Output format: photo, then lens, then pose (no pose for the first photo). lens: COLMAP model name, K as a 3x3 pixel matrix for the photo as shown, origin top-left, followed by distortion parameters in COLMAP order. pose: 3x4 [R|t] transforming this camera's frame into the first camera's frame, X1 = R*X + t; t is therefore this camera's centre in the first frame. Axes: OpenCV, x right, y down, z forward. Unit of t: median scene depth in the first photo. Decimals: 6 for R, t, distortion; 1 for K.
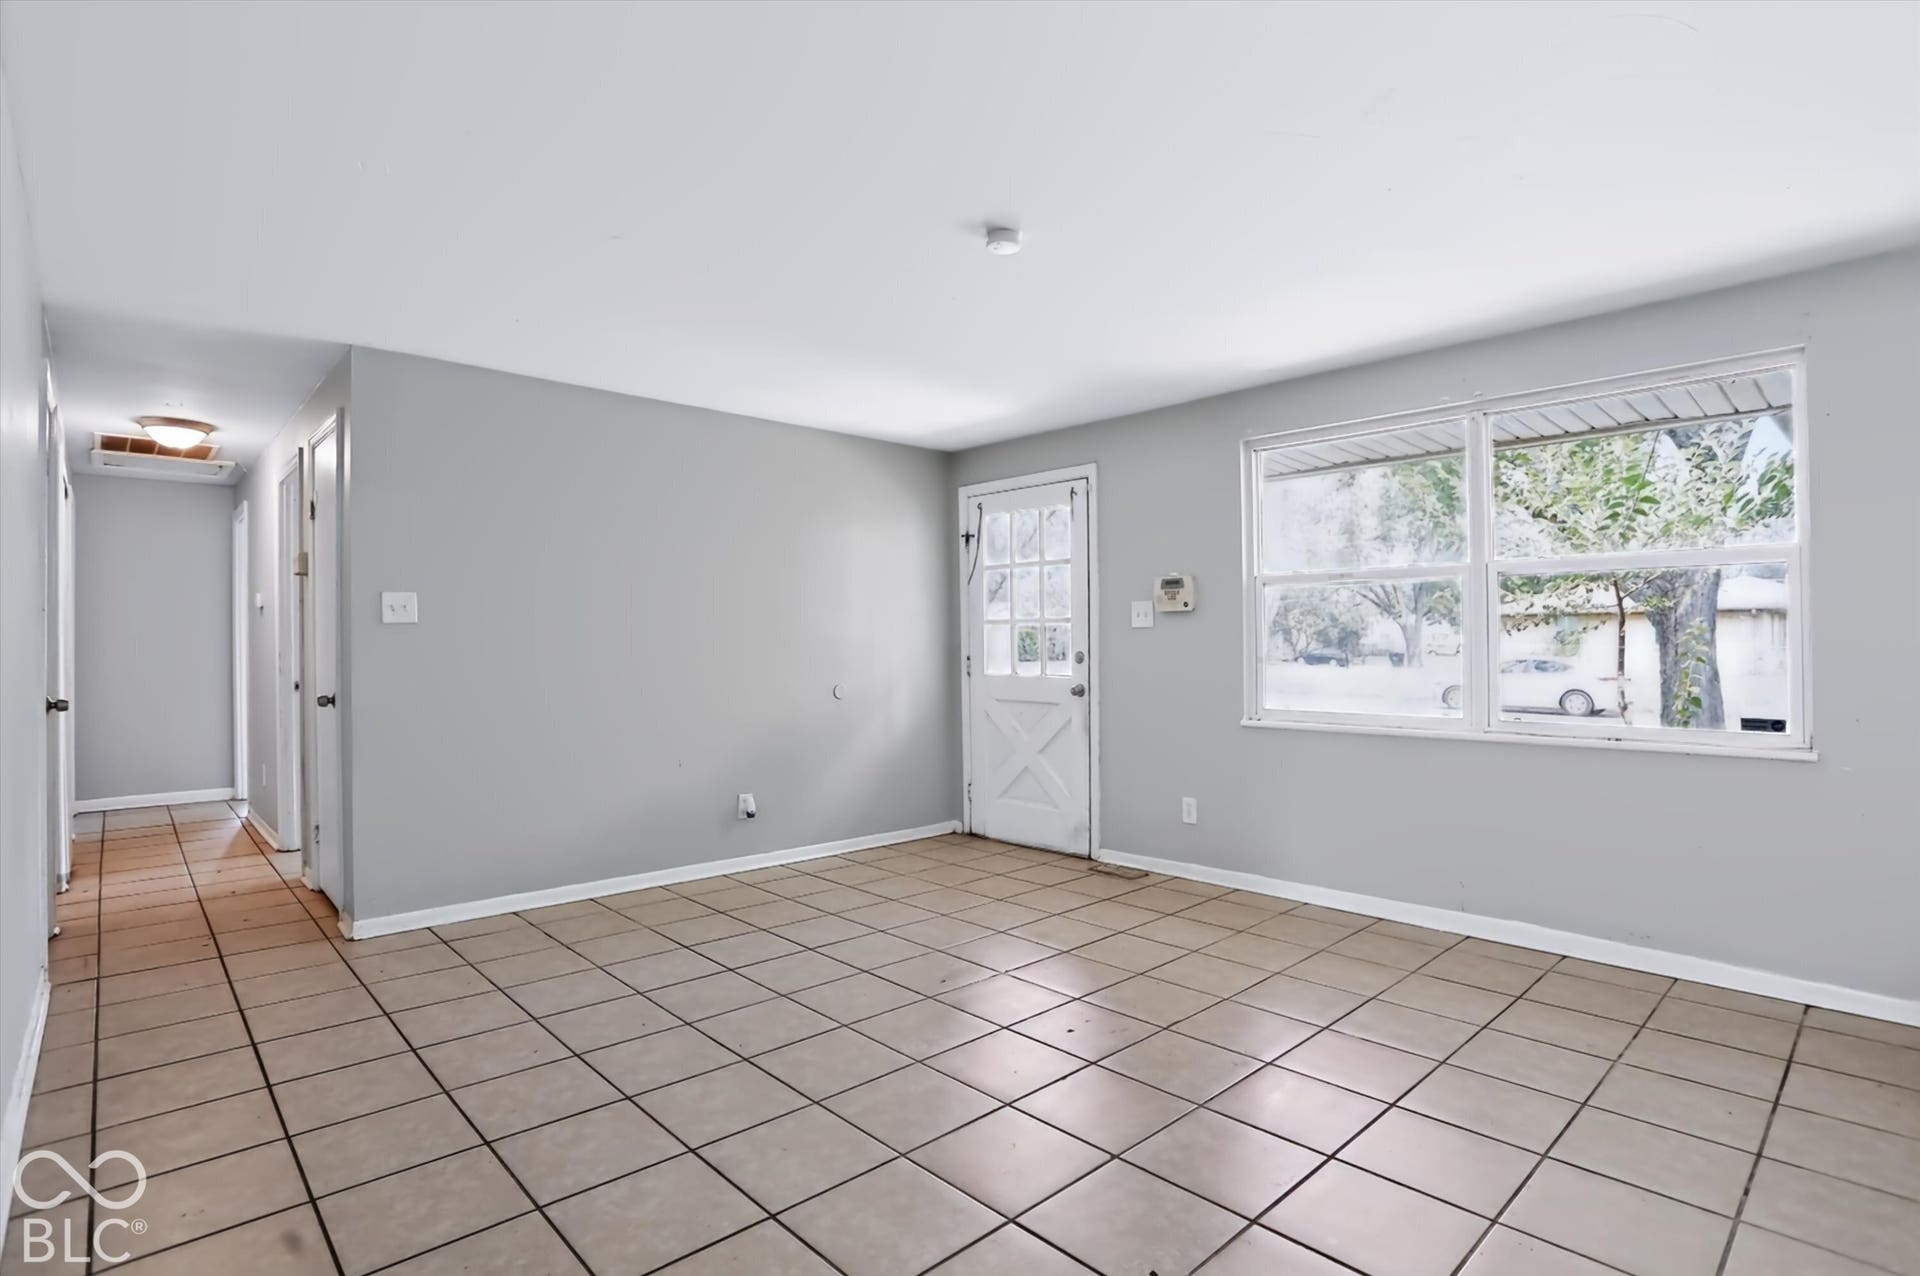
lens RADIAL K [[946.6, 0, 974.7], [0, 946.6, 647.1], [0, 0, 1]] dist [-0.035859, 0.005452]
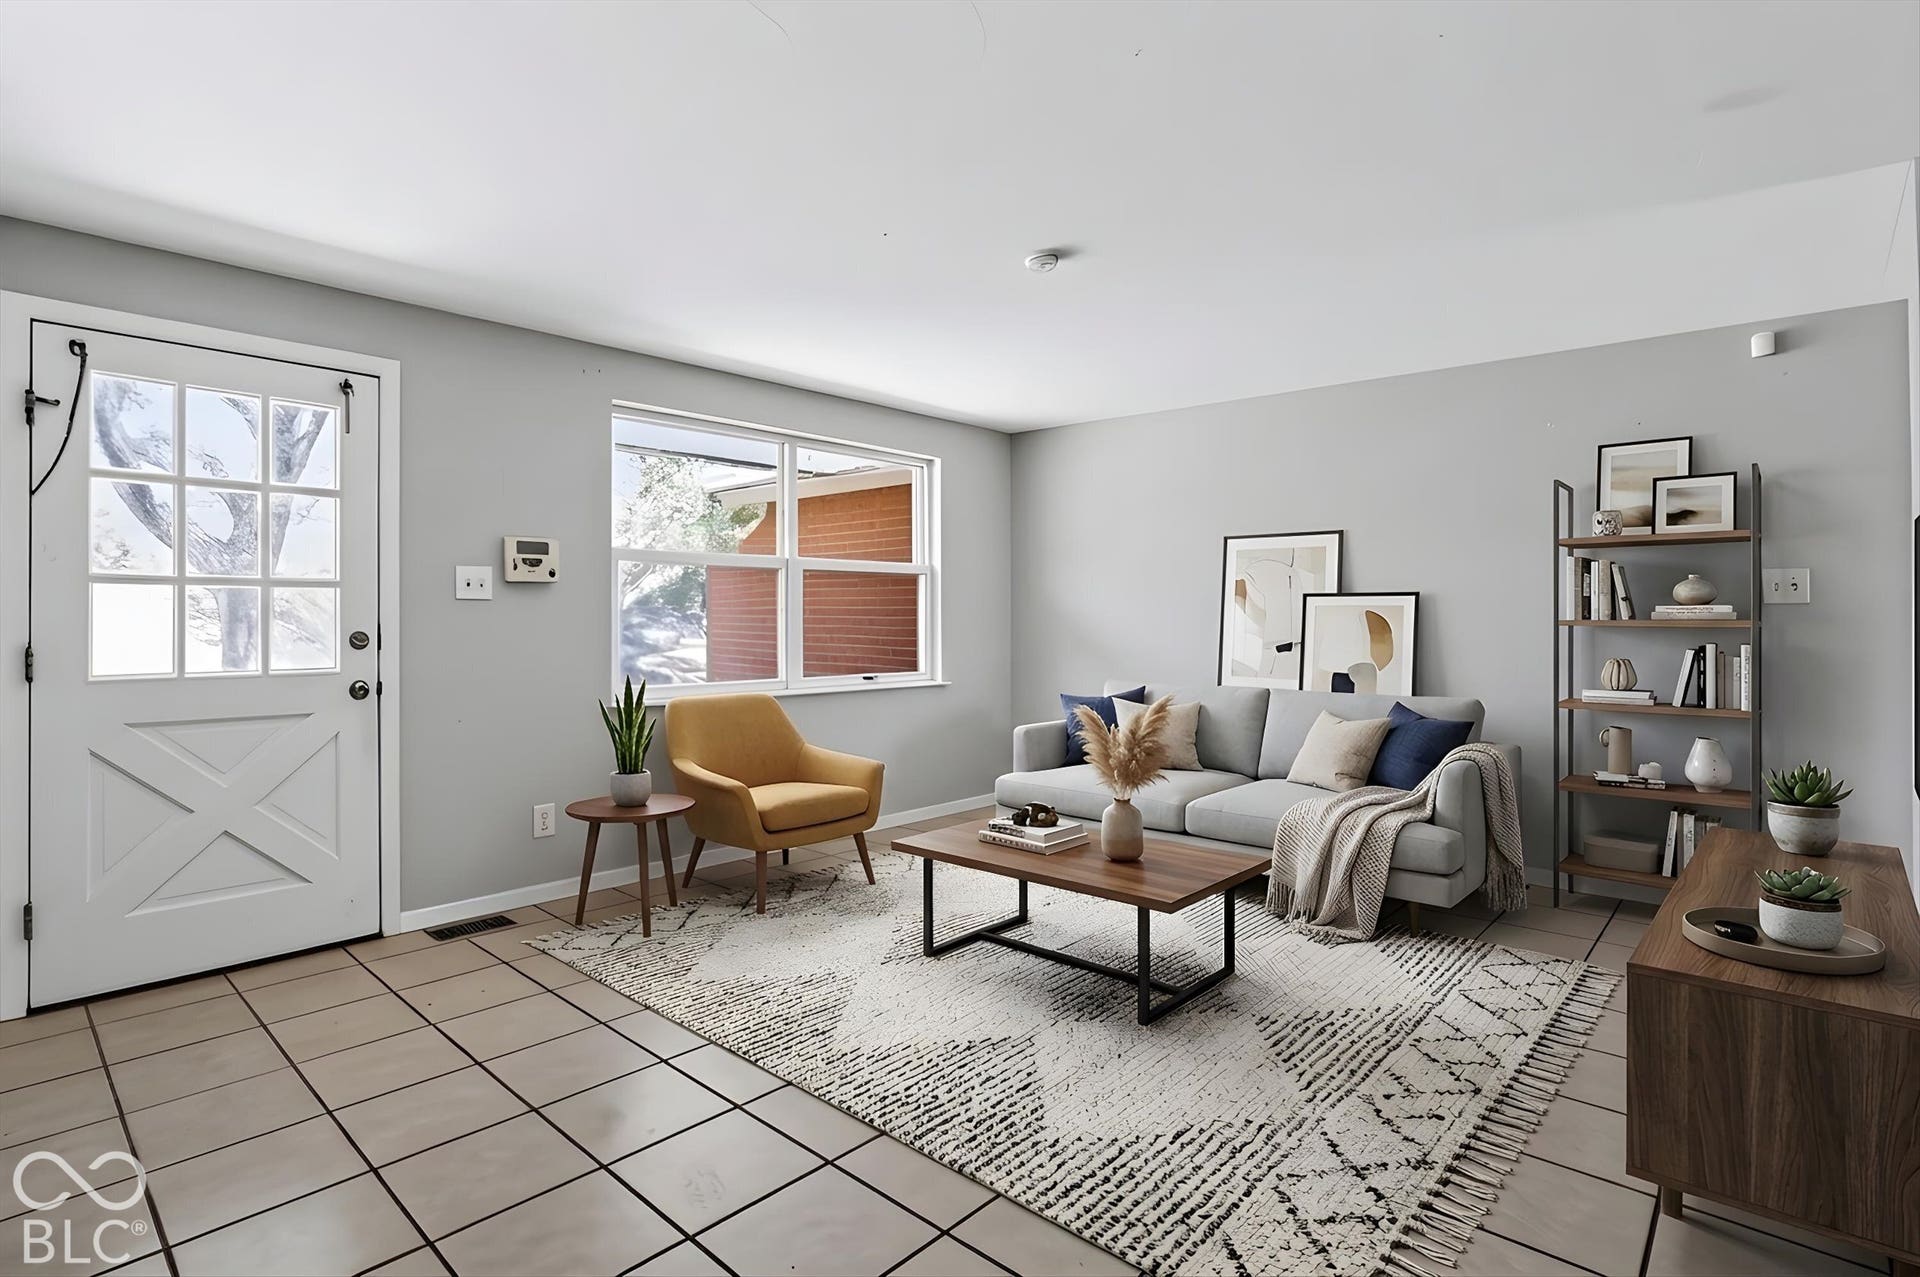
lens RADIAL K [[946.6, 0, 960.5], [0, 946.6, 622.0], [0, 0, 1]] dist [-0.035859, 0.005452]
pose [[-0.061090, -0.007773, 0.998102, -0.580668], [-0.006643, 0.999951, 0.007381, -0.010308], [-0.998110, -0.006180, -0.061139, 0.631519]]
